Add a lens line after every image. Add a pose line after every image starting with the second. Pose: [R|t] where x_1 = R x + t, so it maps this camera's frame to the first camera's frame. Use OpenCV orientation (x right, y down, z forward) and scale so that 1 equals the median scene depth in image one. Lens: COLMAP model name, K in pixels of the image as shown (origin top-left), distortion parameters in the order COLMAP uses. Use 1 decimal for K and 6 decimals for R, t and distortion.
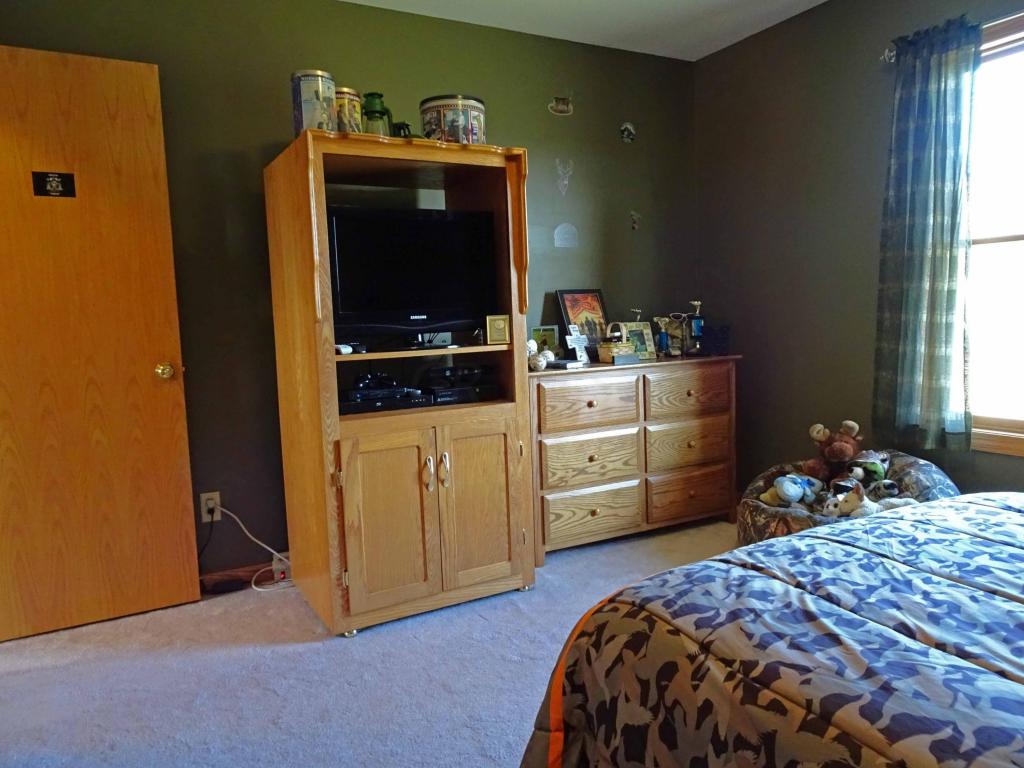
lens RADIAL K [[727.2, 0, 512.8], [0, 727.2, 386.7], [0, 0, 1]] dist [0.010358, -0.003933]
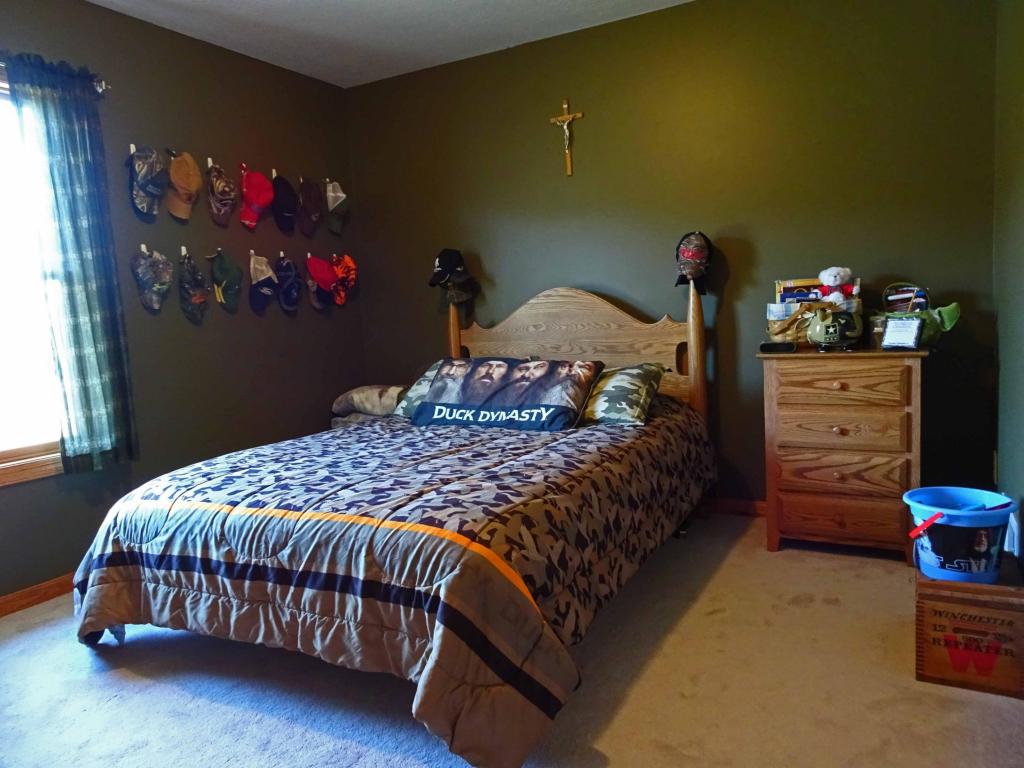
lens RADIAL K [[727.2, 0, 513.0], [0, 727.2, 386.3], [0, 0, 1]] dist [0.010358, -0.003933]
pose [[-0.528341, -0.035343, 0.848296, -1.052193], [0.159213, 0.977285, 0.139879, -0.136777], [-0.833971, 0.208963, -0.510712, 1.692844]]
